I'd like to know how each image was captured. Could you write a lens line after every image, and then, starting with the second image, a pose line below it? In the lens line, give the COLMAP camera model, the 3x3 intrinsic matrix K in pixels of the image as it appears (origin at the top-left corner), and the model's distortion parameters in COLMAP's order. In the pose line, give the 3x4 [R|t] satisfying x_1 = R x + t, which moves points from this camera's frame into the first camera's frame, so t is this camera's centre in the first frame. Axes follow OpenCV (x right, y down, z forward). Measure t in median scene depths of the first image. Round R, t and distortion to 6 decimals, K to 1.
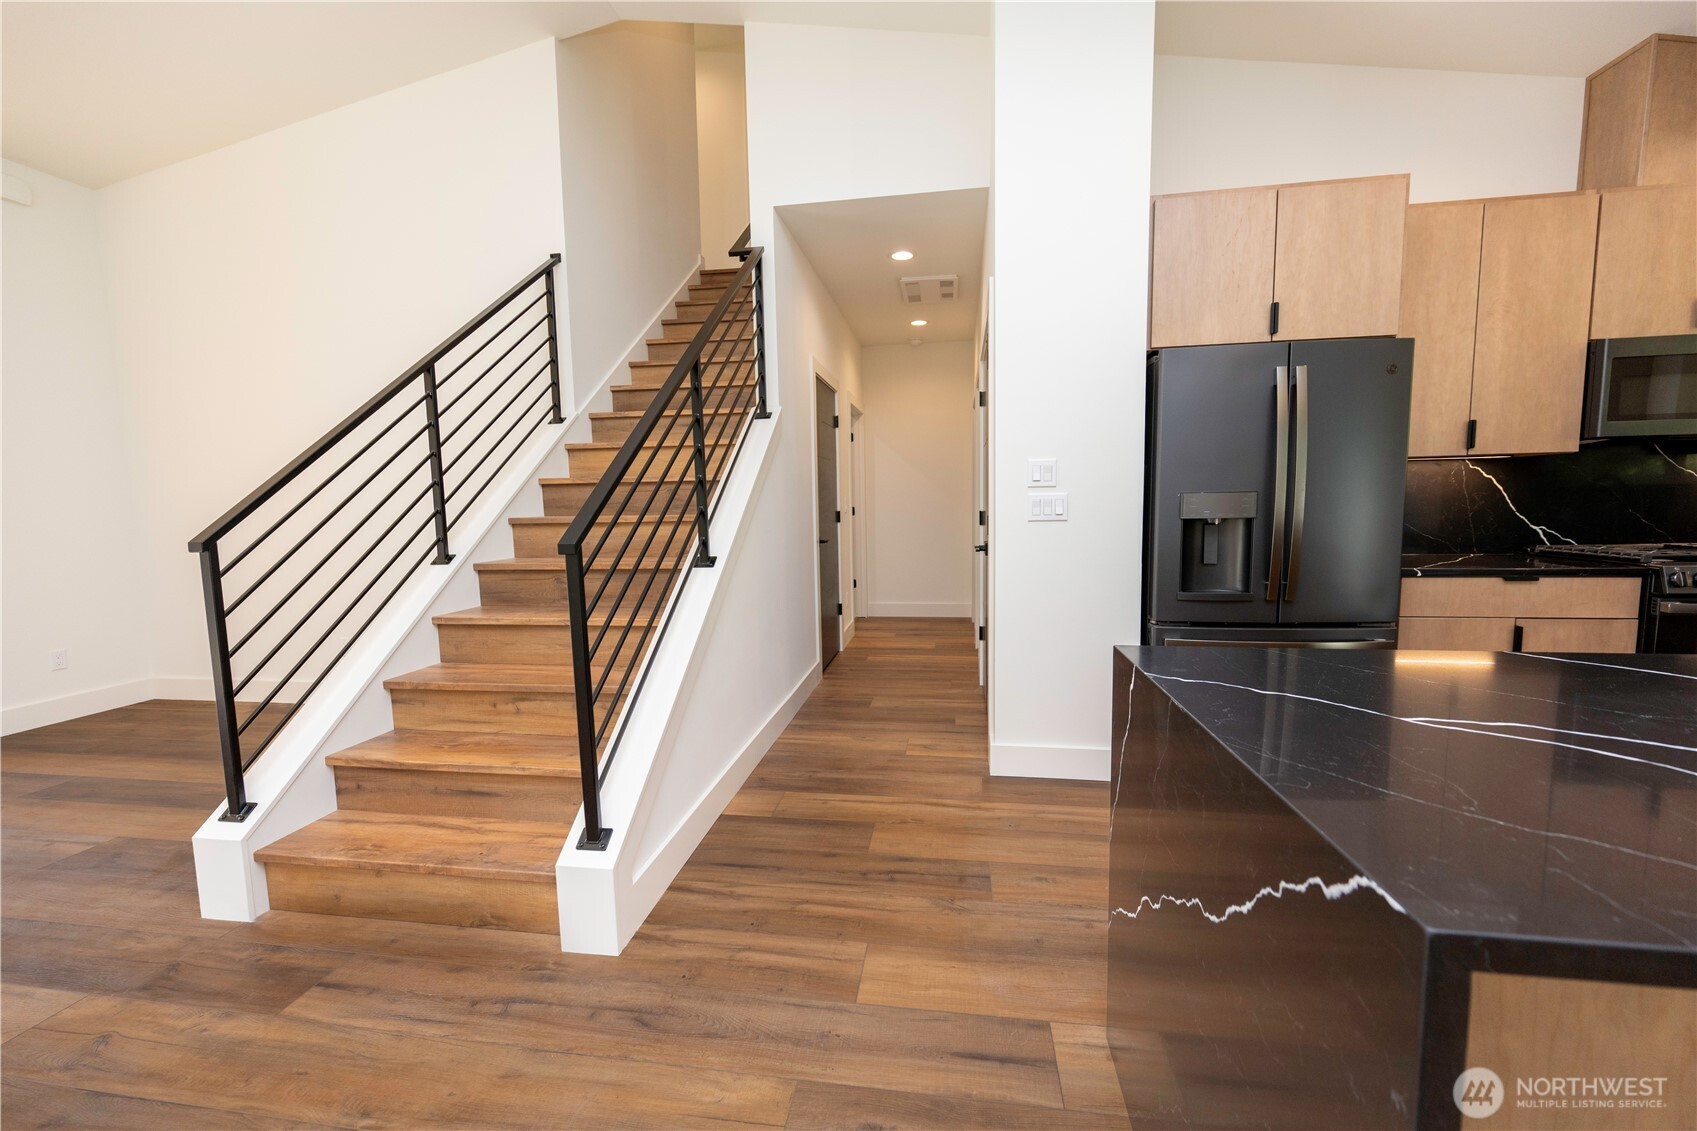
lens RADIAL K [[668.4, 0, 850.8], [0, 668.4, 567.0], [0, 0, 1]] dist [-0.002052, -0.000335]
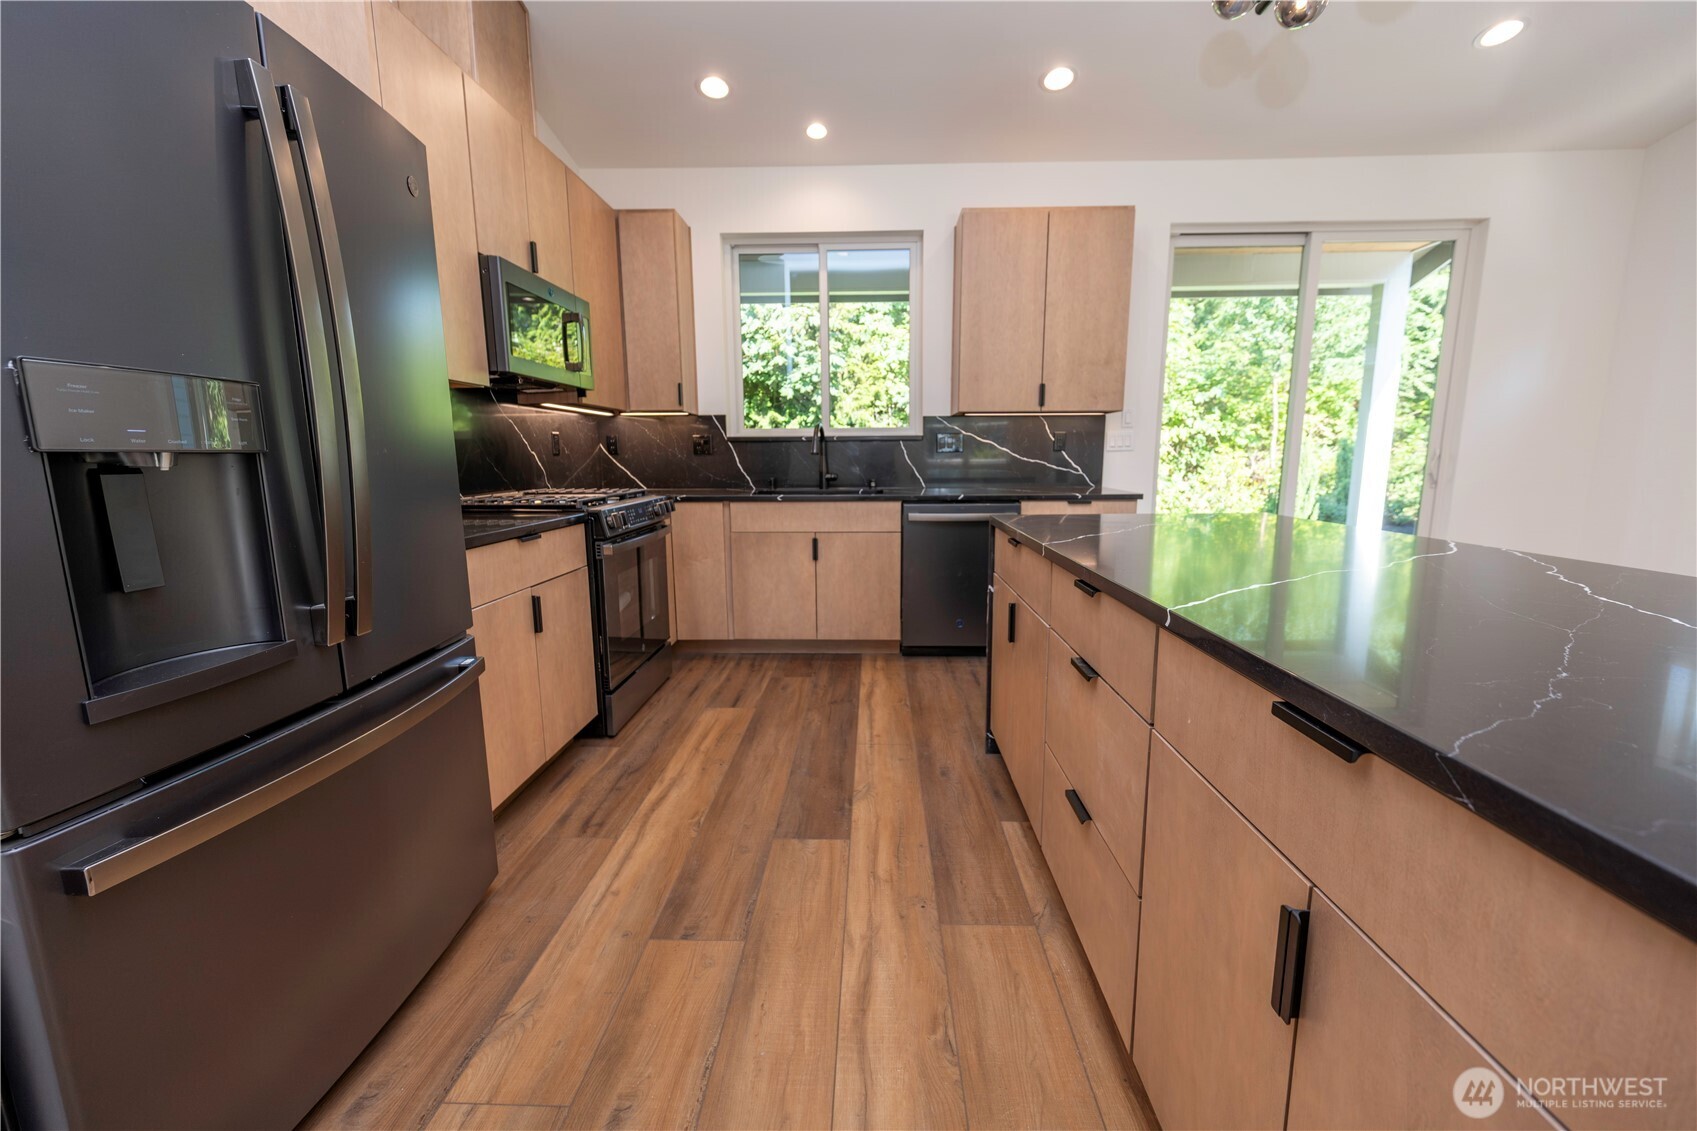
lens RADIAL K [[668.4, 0, 856.5], [0, 668.4, 567.6], [0, 0, 1]] dist [-0.002052, -0.000335]
pose [[-0.124801, -0.143624, 0.981732, 0.162991], [0.104633, 0.982045, 0.156971, -0.031108], [-0.986649, 0.122311, -0.107532, 0.687307]]
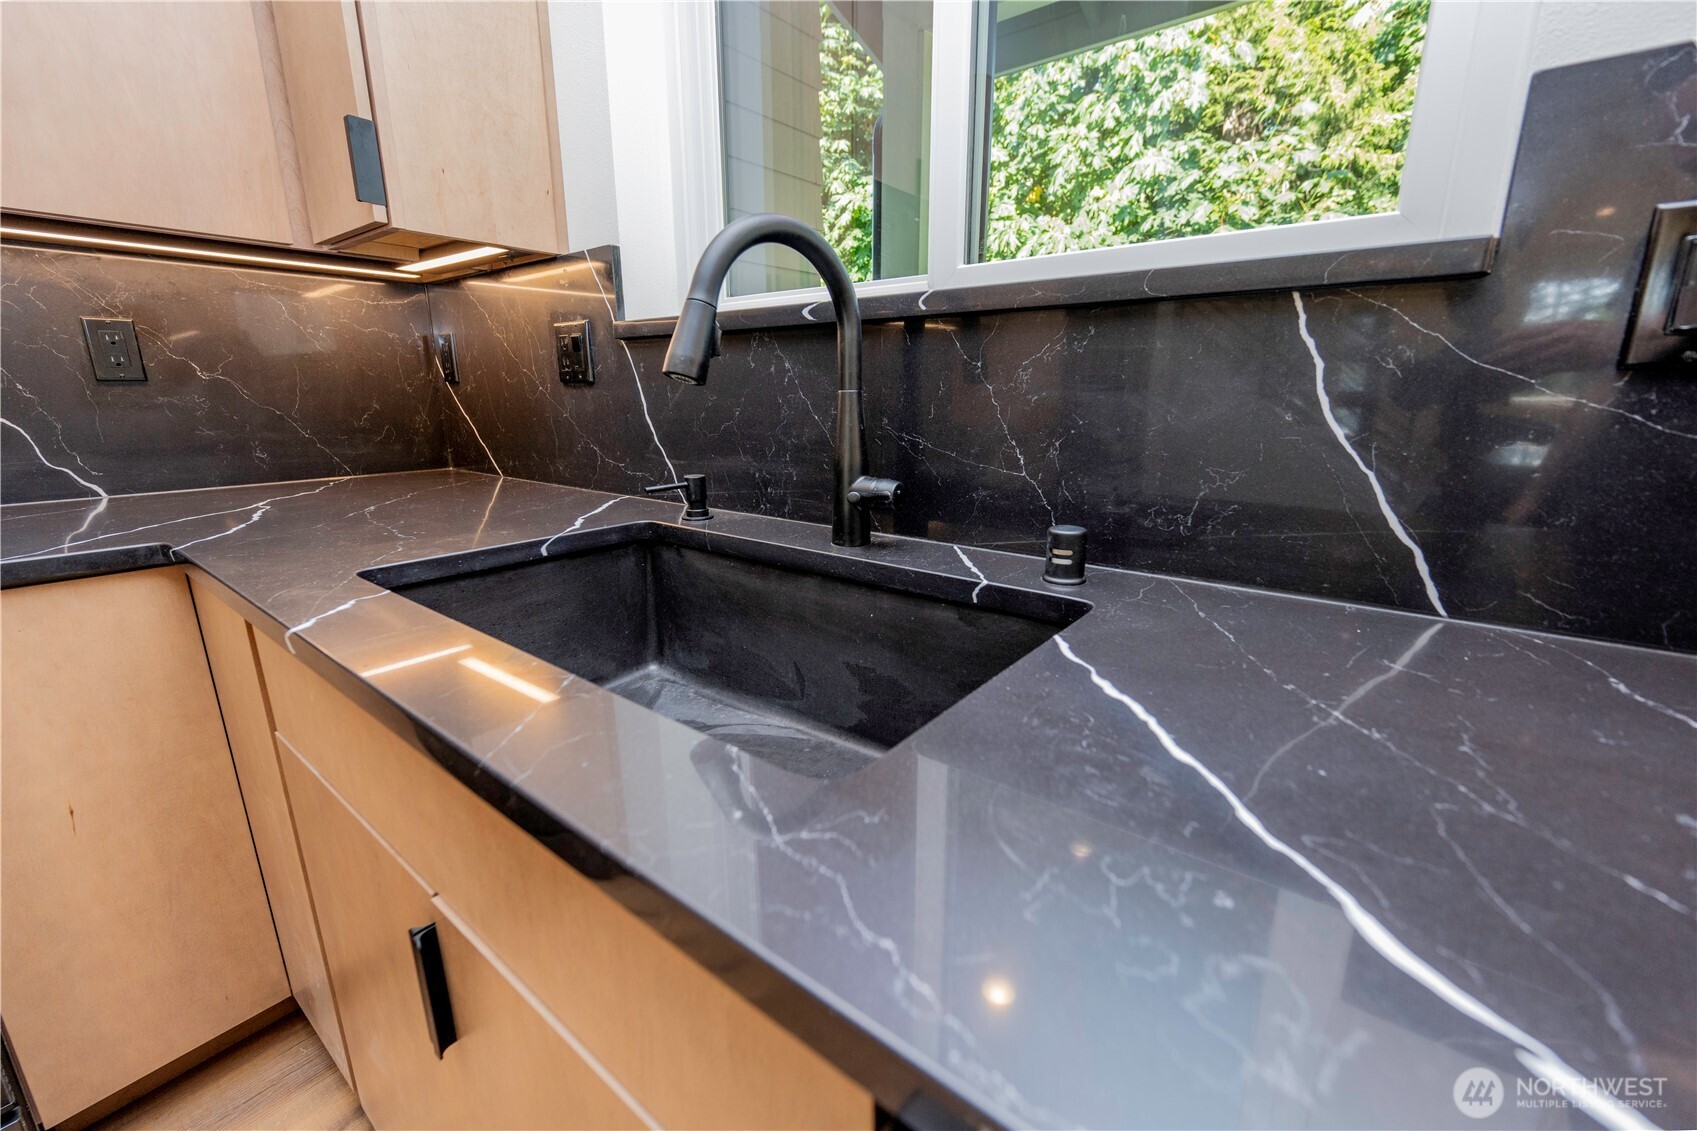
lens RADIAL K [[668.4, 0, 823.0], [0, 668.4, 566.6], [0, 0, 1]] dist [-0.002052, -0.000335]
pose [[0.520549, -0.205120, 0.828827, 1.401226], [0.077054, 0.978039, 0.193653, -0.031157], [-0.850348, -0.036941, 0.524923, 0.419340]]
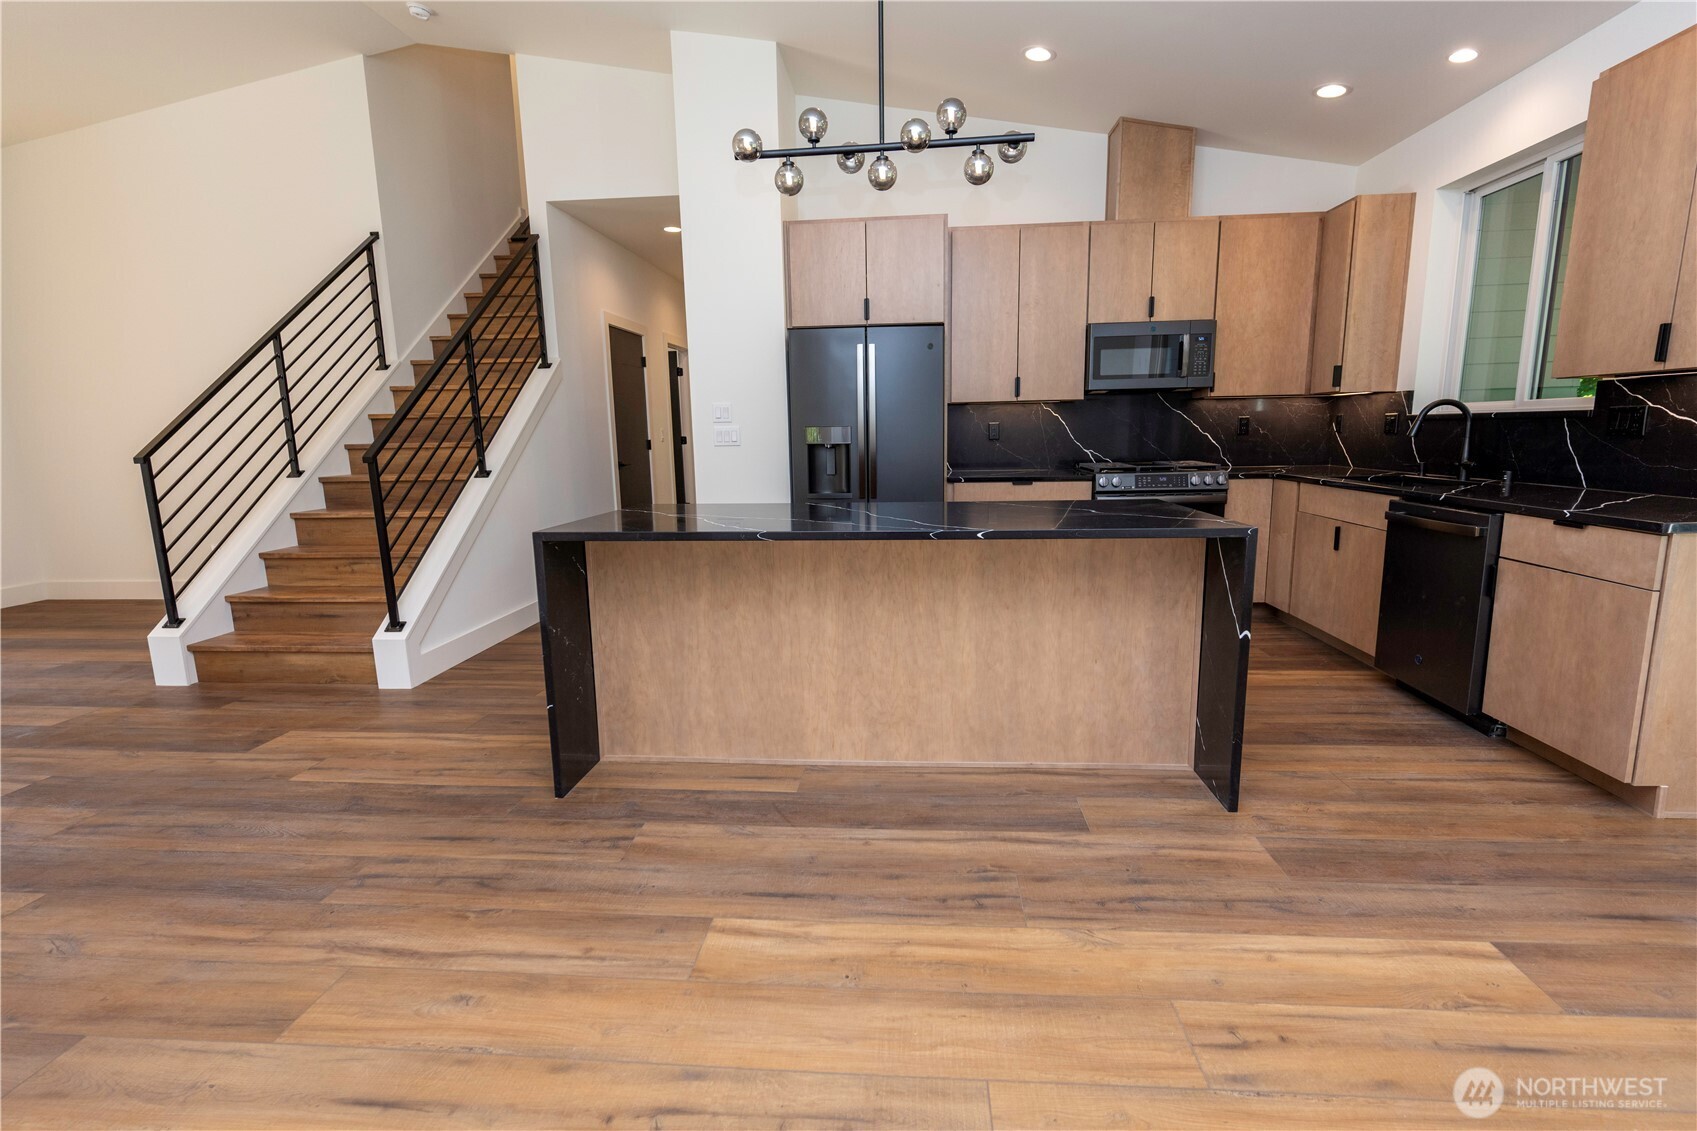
lens RADIAL K [[769.1, 0, 844.1], [0, 769.1, 566.7], [0, 0, 1]] dist [-0.002314, 0.001153]
pose [[0.997526, -0.011071, 0.069415, 0.452807], [0.005600, 0.996897, 0.078519, 0.066939], [-0.070069, -0.077936, 0.994493, -0.746971]]
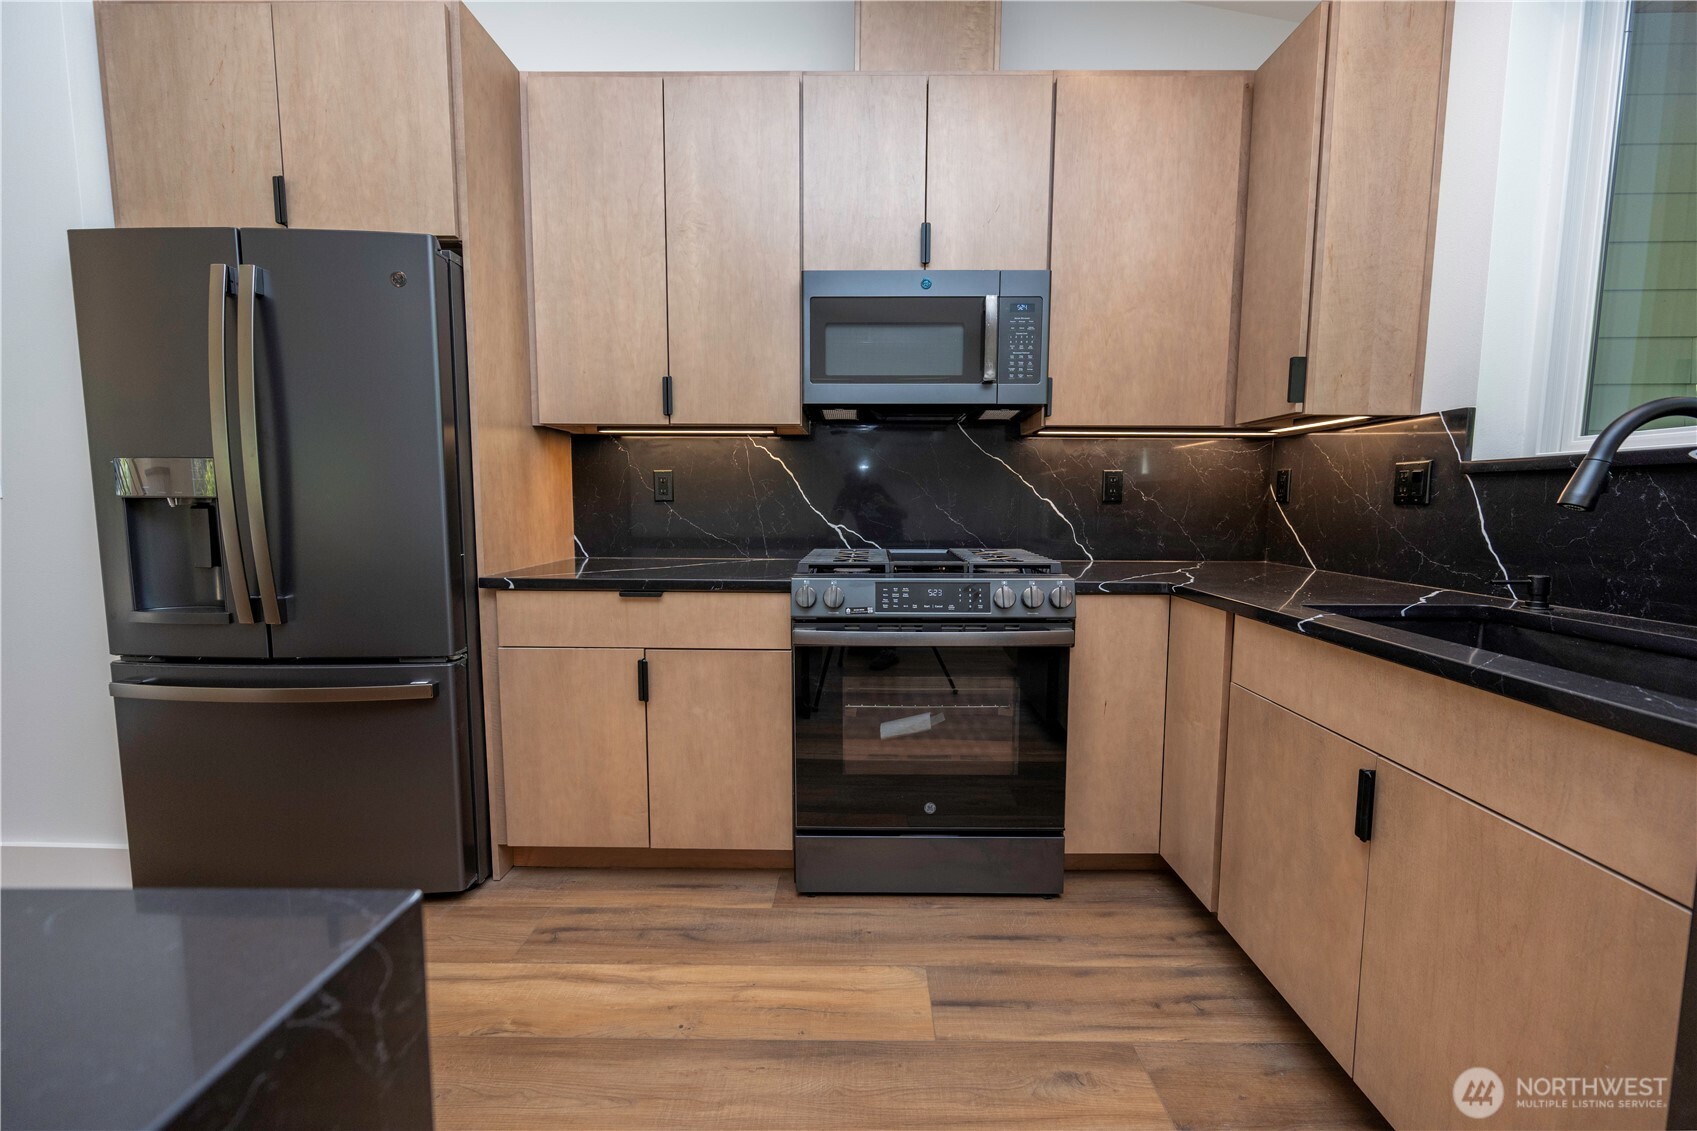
lens RADIAL K [[668.4, 0, 850.9], [0, 668.4, 567.0], [0, 0, 1]] dist [-0.002052, -0.000335]
pose [[0.989648, 0.012073, 0.143006, 1.095332], [-0.012042, 0.999927, -0.001084, -0.012480], [-0.143009, -0.000649, 0.989721, 0.257765]]
